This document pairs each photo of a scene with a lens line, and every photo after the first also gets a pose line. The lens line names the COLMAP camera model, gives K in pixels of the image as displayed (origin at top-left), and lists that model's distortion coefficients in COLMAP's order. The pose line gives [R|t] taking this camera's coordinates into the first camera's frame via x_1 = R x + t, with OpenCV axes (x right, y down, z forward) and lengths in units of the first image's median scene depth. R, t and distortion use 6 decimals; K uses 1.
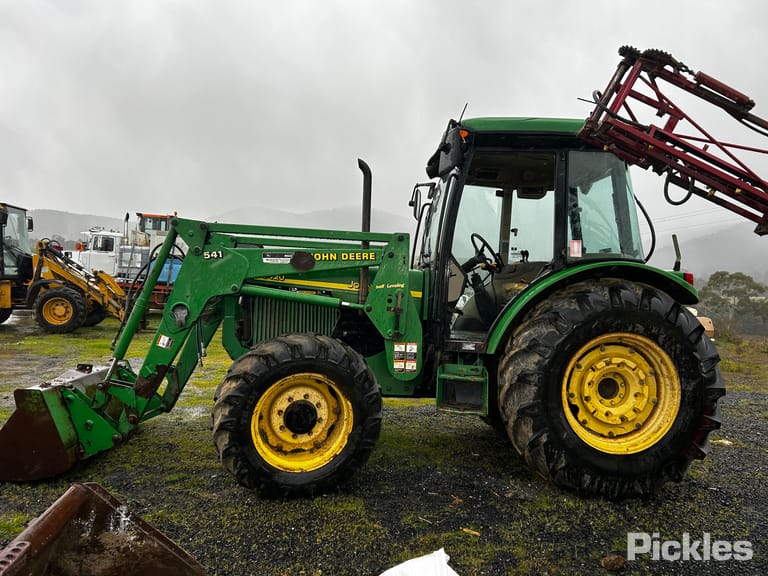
lens RADIAL K [[578.8, 0, 384.4], [0, 578.8, 292.8], [0, 0, 1]] dist [0.059982, -0.062613]
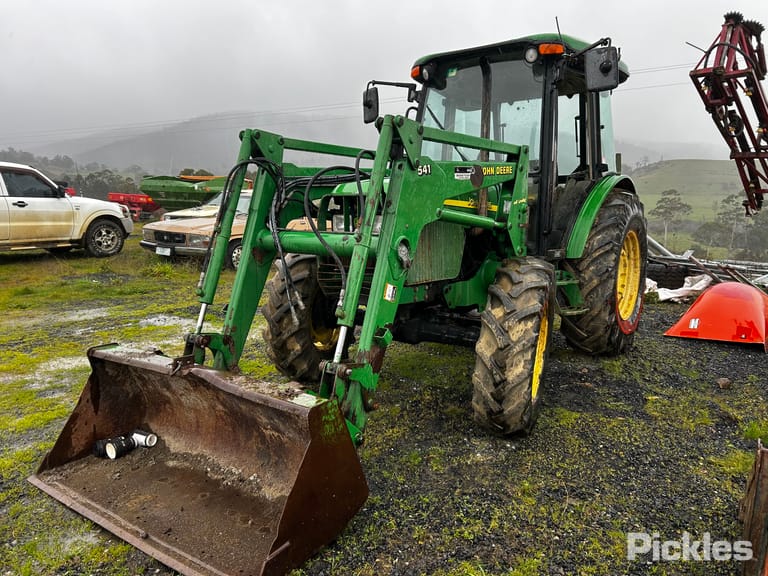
lens RADIAL K [[578.8, 0, 384.4], [0, 578.8, 292.8], [0, 0, 1]] dist [0.059982, -0.062613]
pose [[0.622427, -0.160429, 0.766059, -0.930560], [0.021185, 0.981862, 0.188410, -0.051432], [-0.782391, -0.101043, 0.614536, 0.560265]]
